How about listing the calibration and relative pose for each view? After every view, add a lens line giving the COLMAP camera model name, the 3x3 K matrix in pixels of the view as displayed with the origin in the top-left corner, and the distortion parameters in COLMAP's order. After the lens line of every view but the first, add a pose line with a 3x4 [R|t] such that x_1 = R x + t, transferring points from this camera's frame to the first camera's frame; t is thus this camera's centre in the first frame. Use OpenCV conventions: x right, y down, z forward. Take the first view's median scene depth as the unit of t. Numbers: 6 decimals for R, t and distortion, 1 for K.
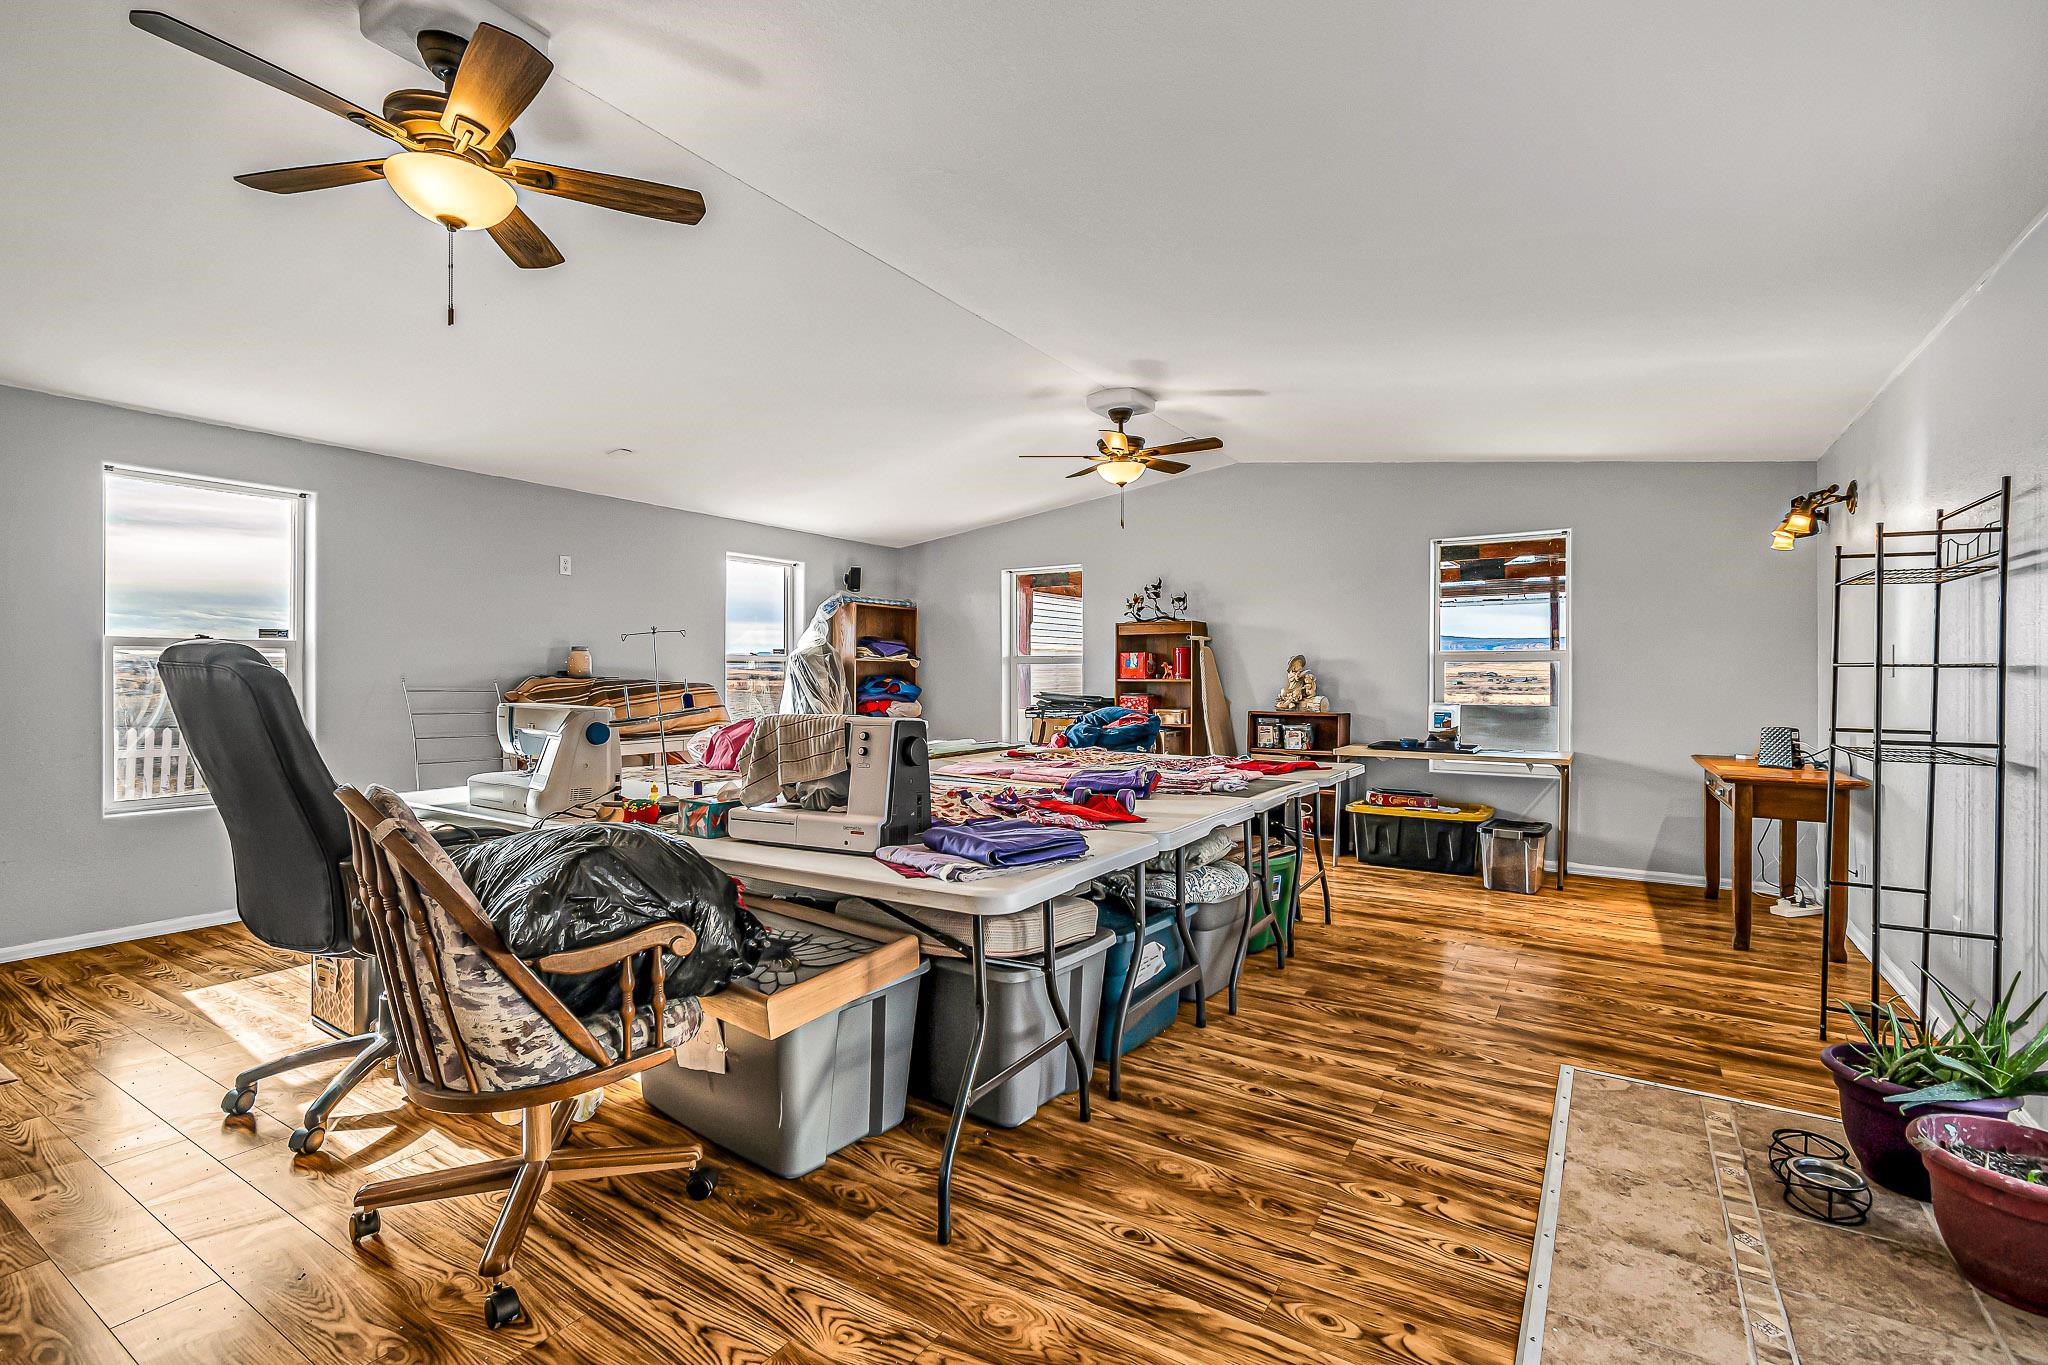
lens RADIAL K [[924.6, 0, 1024.1], [0, 924.6, 683.5], [0, 0, 1]] dist [0.005995, -0.002994]
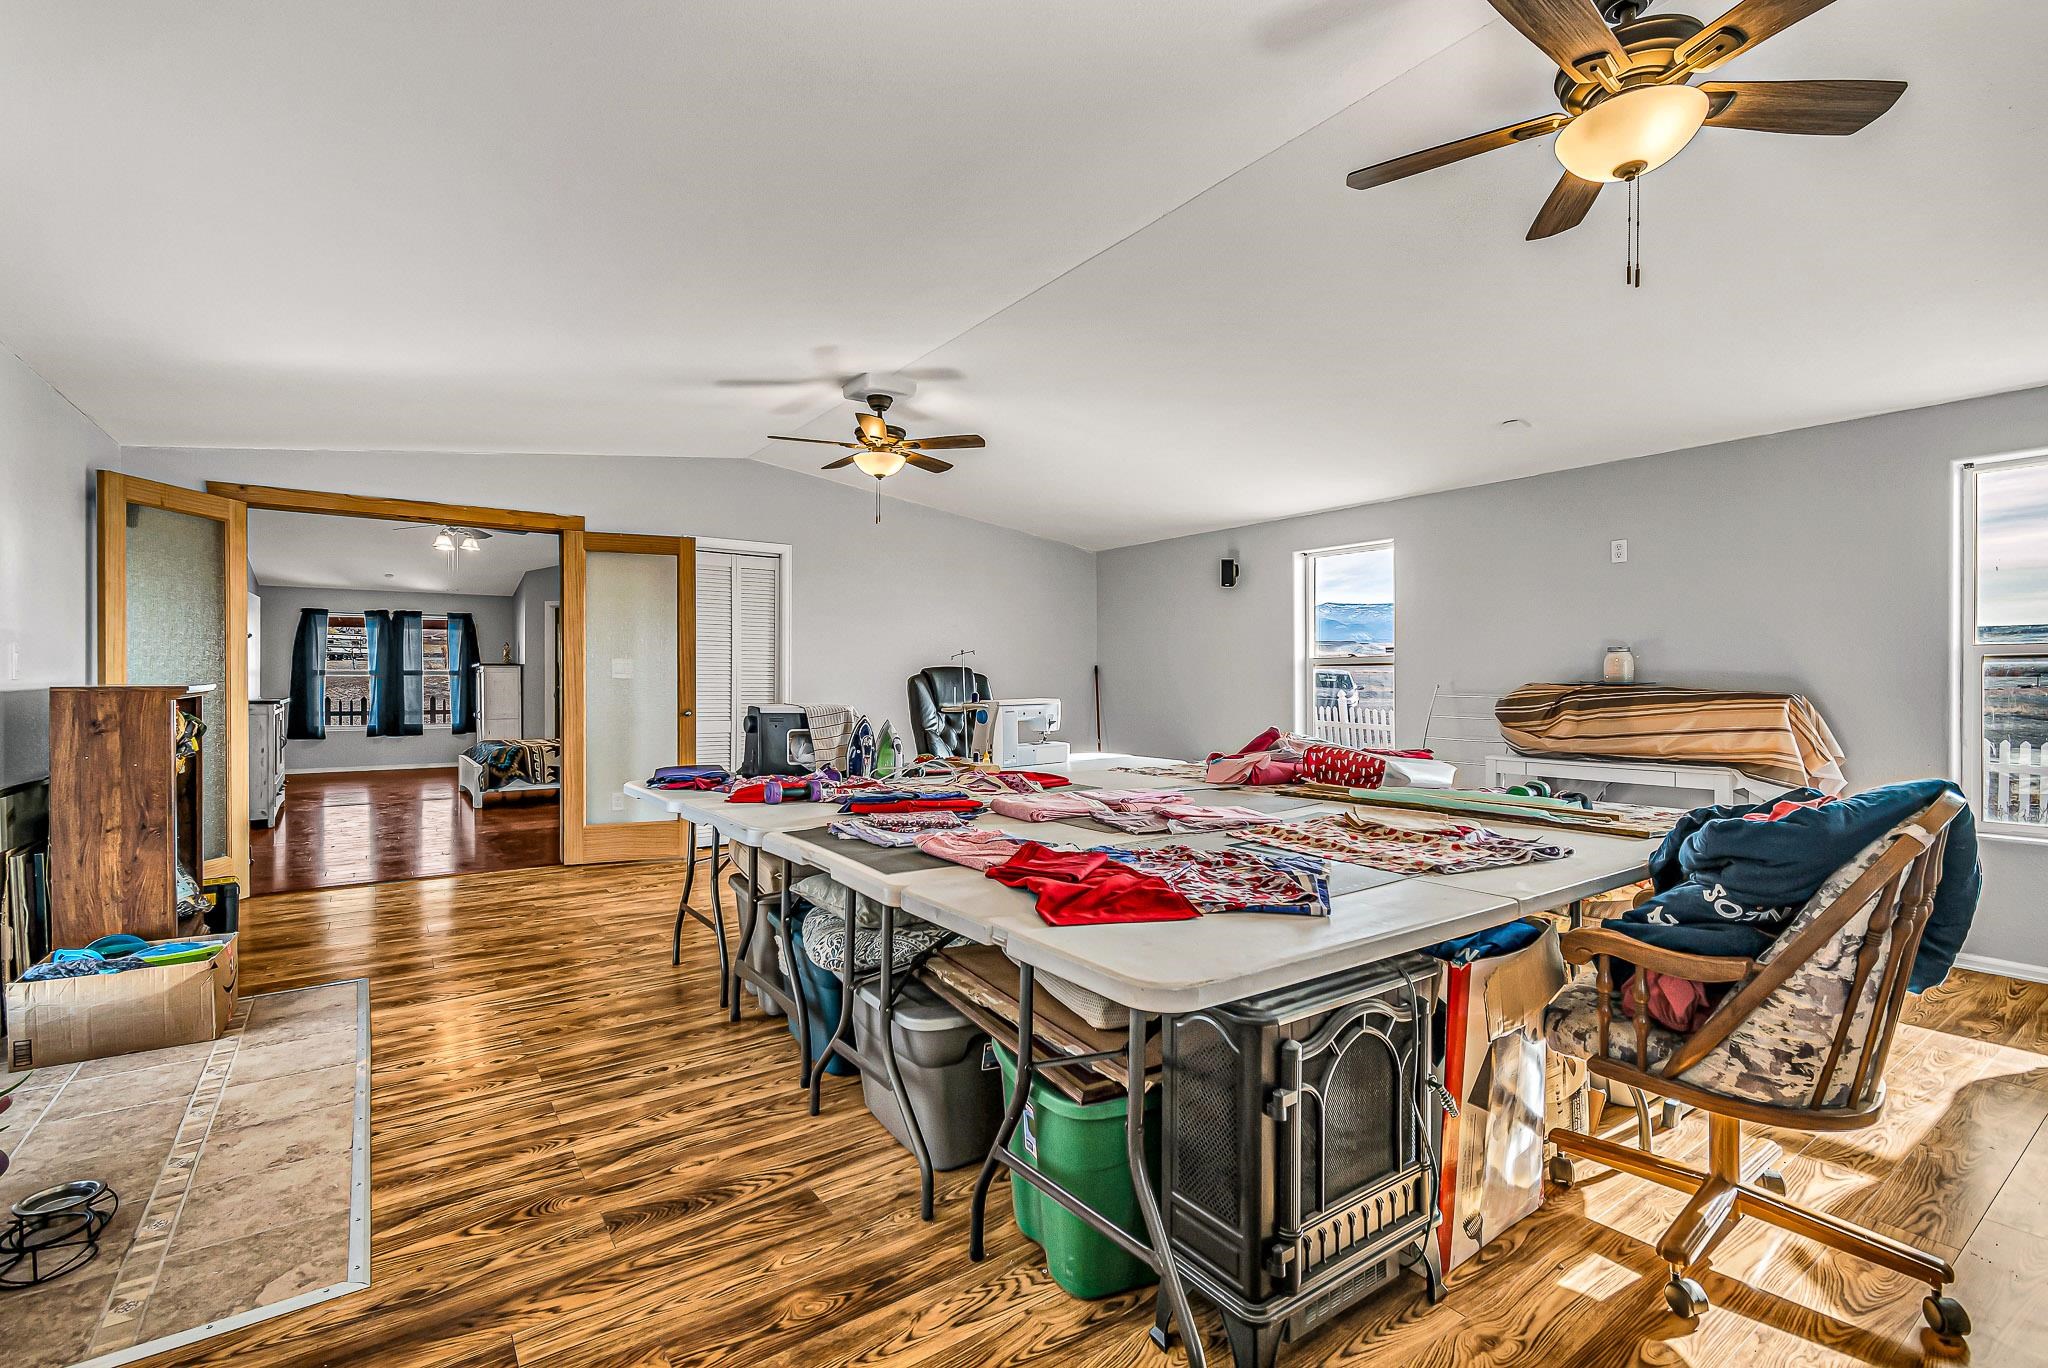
lens RADIAL K [[919.0, 0, 1017.6], [0, 919.0, 686.7], [0, 0, 1]] dist [0.002236, 0.000278]
pose [[-0.375810, 0.008349, -0.926659, 1.081552], [-0.009998, 0.999865, 0.013063, -0.016564], [0.926643, 0.014174, -0.375675, 1.786830]]
